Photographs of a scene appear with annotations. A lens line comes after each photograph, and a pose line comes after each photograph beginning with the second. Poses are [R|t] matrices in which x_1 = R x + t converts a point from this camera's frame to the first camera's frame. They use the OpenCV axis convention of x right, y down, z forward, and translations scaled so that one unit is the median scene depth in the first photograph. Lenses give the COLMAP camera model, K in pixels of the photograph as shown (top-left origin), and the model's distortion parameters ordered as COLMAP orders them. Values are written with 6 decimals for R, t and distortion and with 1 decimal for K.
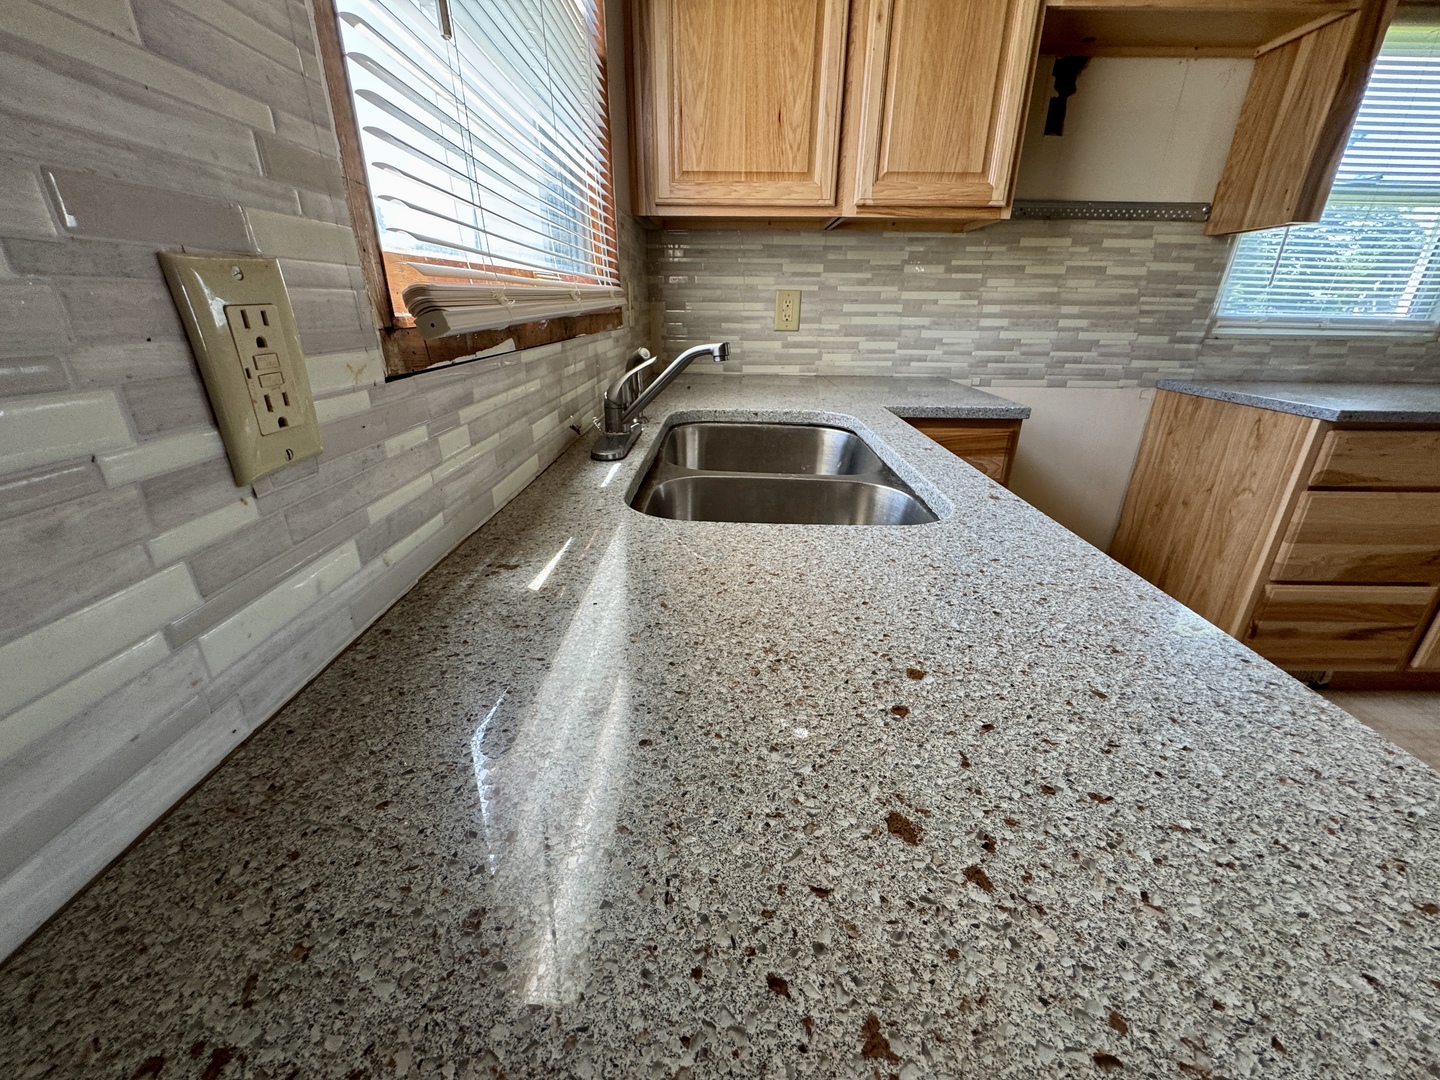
lens RADIAL K [[573.7, 0, 721.2], [0, 573.7, 538.4], [0, 0, 1]] dist [-0.002766, 0.000277]
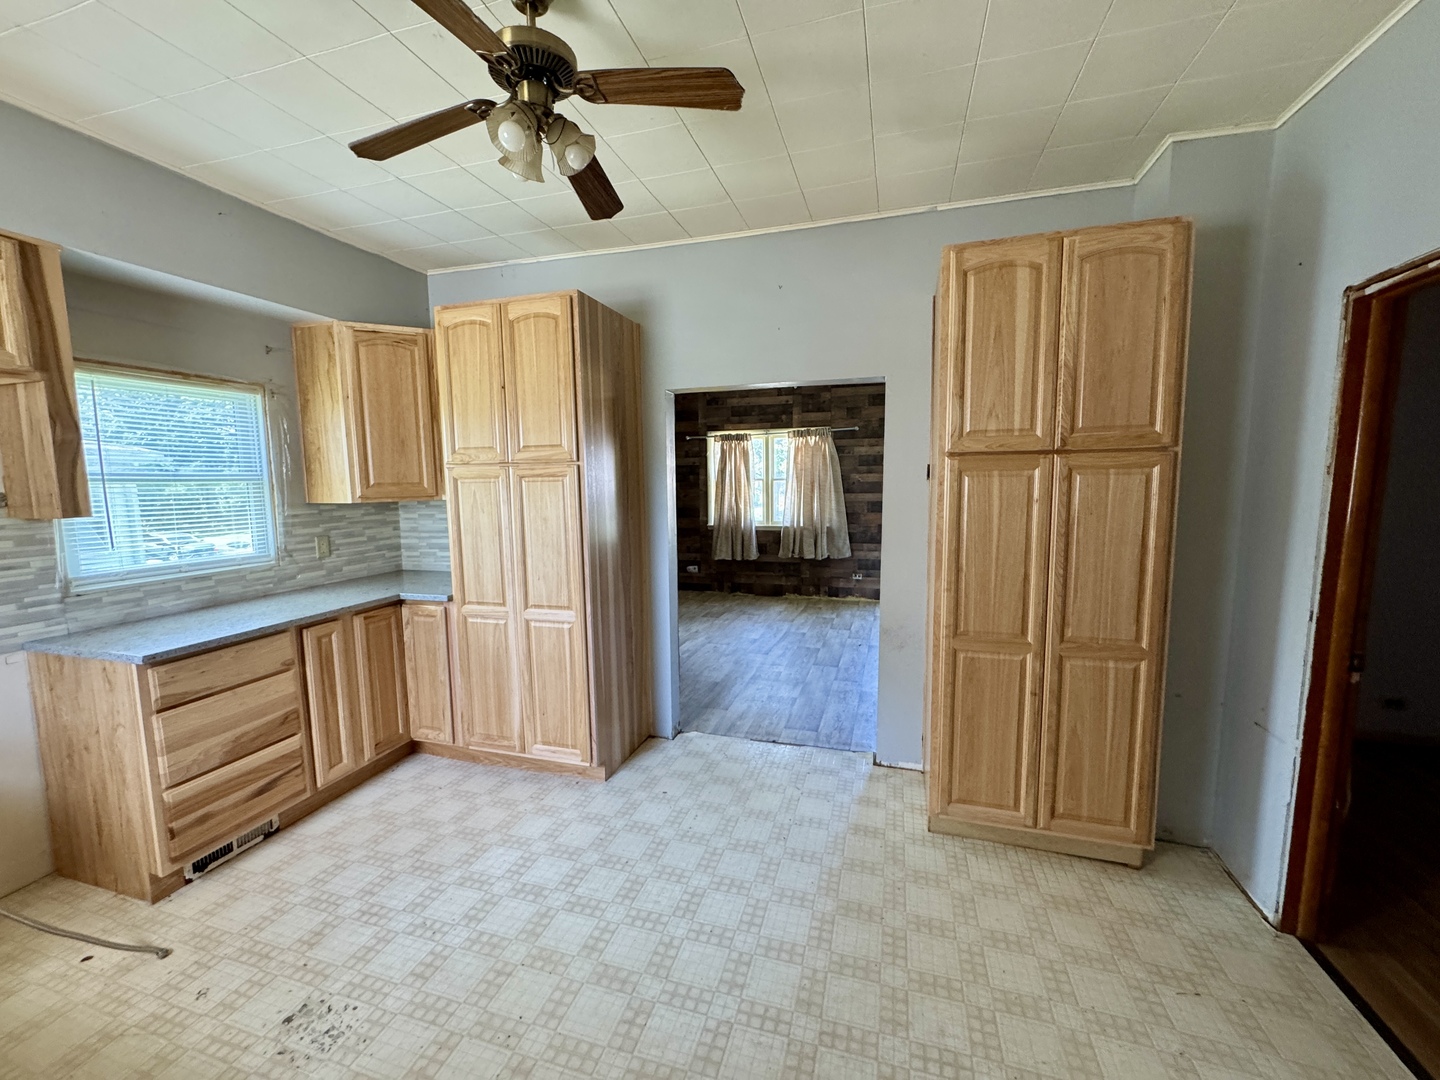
lens RADIAL K [[573.7, 0, 721.2], [0, 573.7, 538.4], [0, 0, 1]] dist [-0.002766, 0.000277]
pose [[0.280619, -0.116518, 0.952721, 0.178151], [0.376409, 0.926450, 0.002436, 0.020626], [-0.882932, 0.357929, 0.303838, -0.543672]]
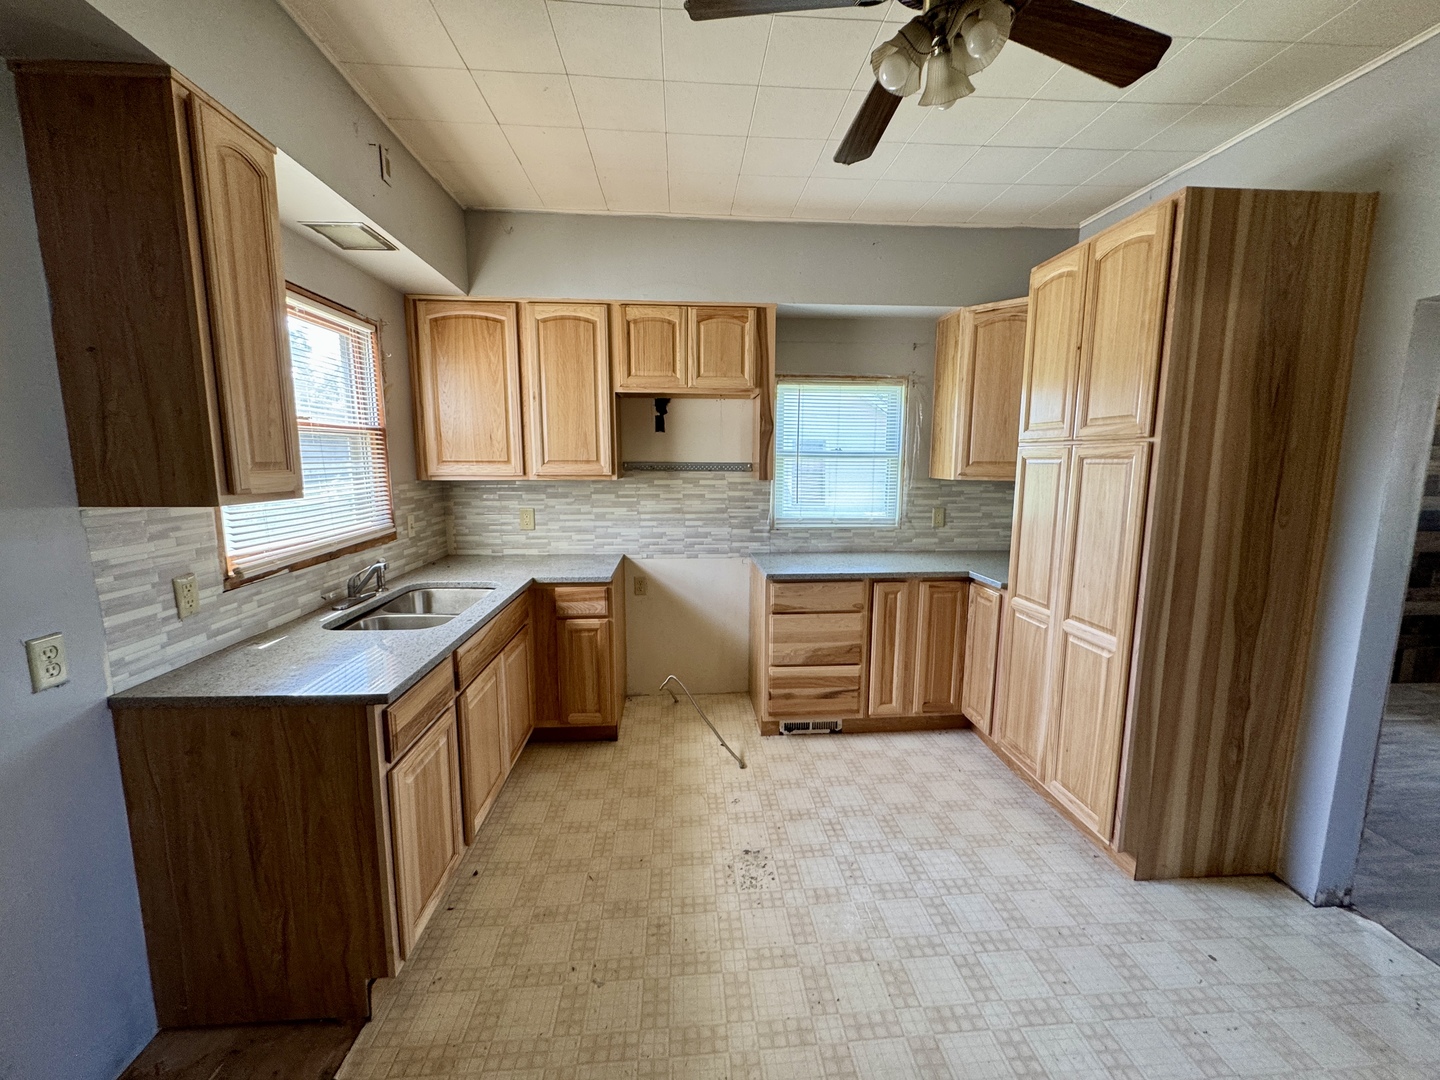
lens RADIAL K [[573.7, 0, 721.2], [0, 573.7, 538.4], [0, 0, 1]] dist [-0.002766, 0.000277]
pose [[0.996700, -0.018905, 0.078941, 0.605930], [0.037529, 0.969643, -0.241628, 0.105774], [-0.071977, 0.243793, 0.967153, -0.753459]]
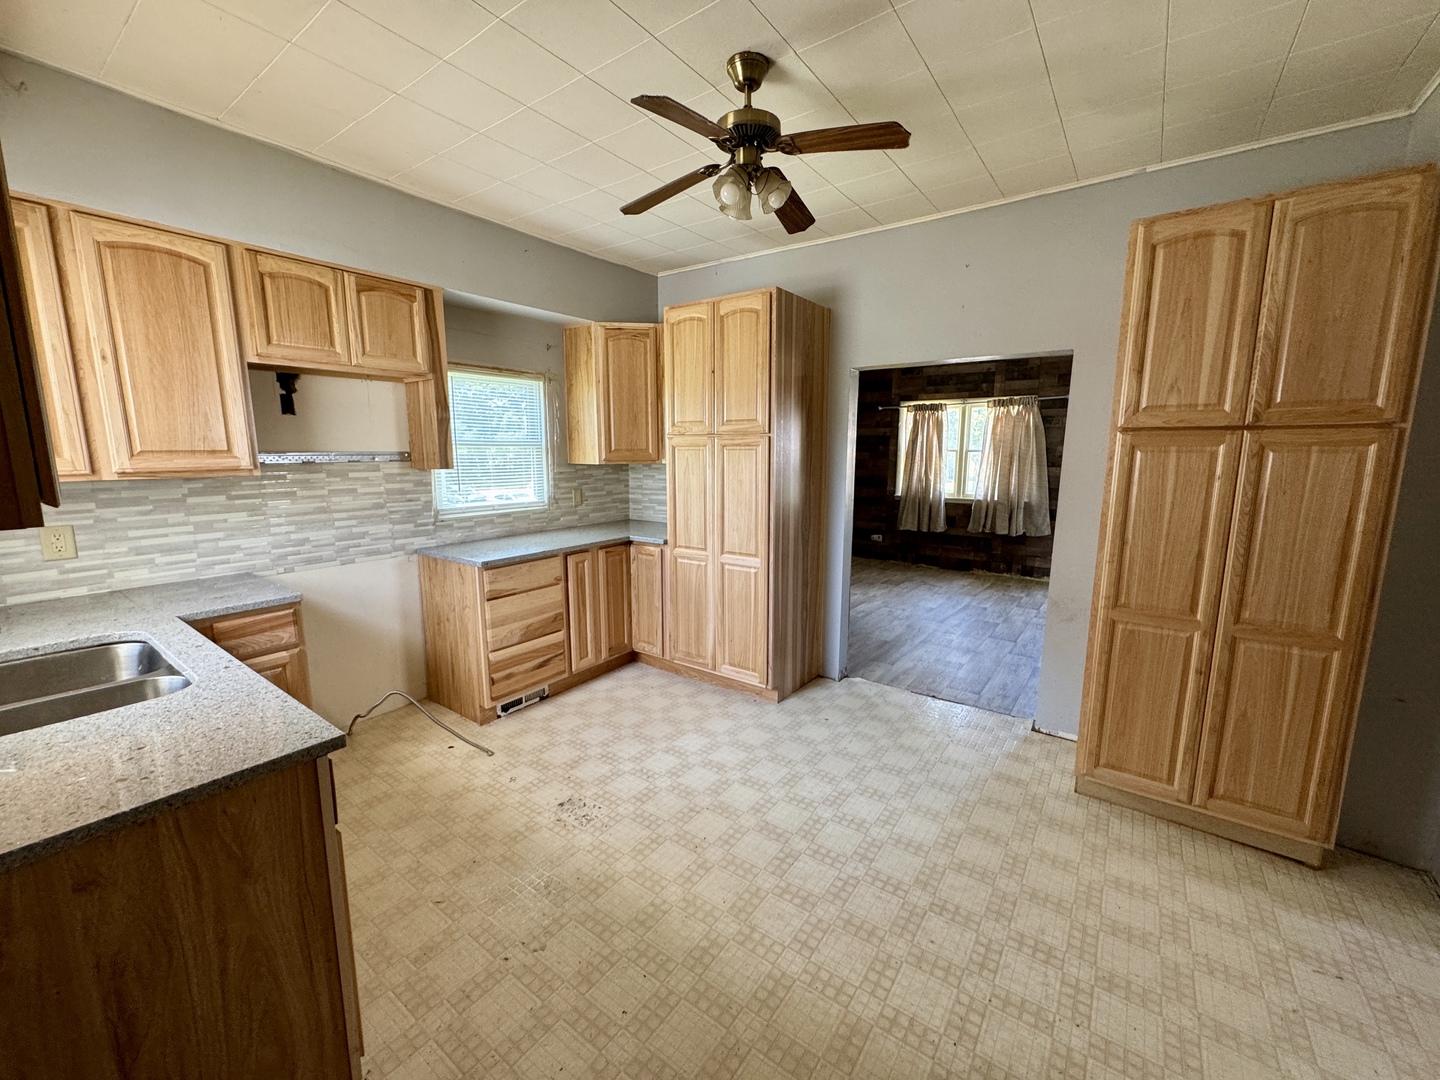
lens RADIAL K [[573.7, 0, 721.2], [0, 573.7, 538.4], [0, 0, 1]] dist [-0.002766, 0.000277]
pose [[0.581044, -0.138389, 0.802020, -0.027216], [0.311787, 0.948108, -0.062286, 0.068757], [-0.751782, 0.286251, 0.594040, -0.676554]]
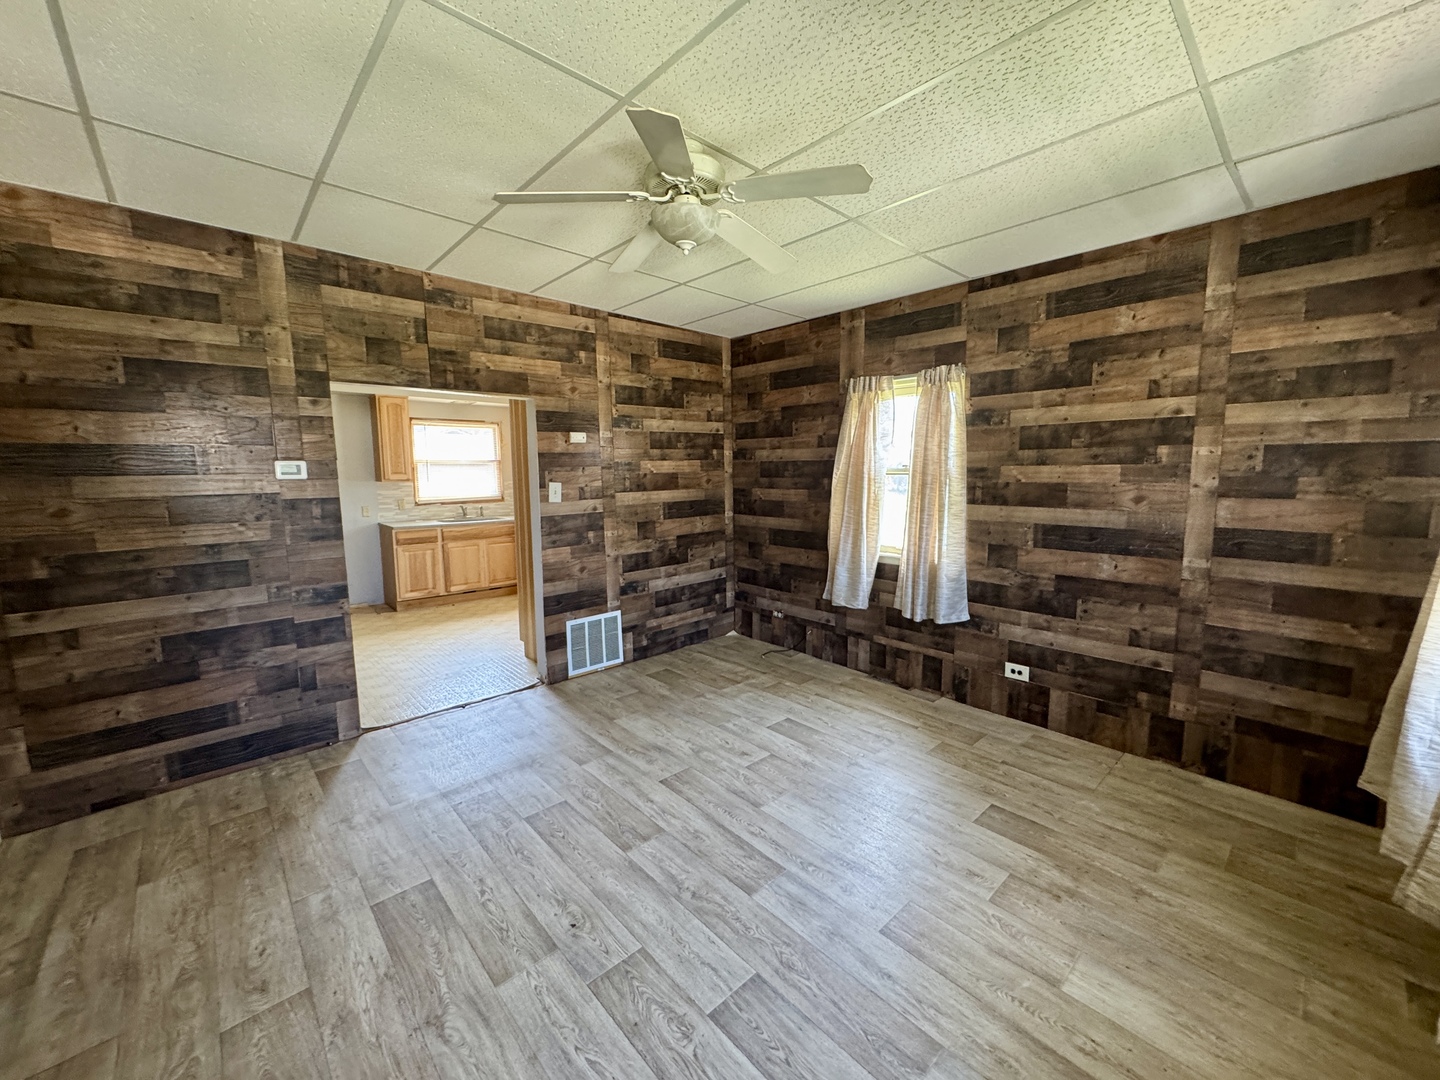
lens RADIAL K [[573.7, 0, 721.2], [0, 573.7, 538.4], [0, 0, 1]] dist [-0.002766, 0.000277]
pose [[0.687780, 0.070343, -0.722503, 3.884022], [-0.261339, 0.952551, -0.156039, 0.188703], [0.677244, 0.296139, 0.673529, -0.835027]]
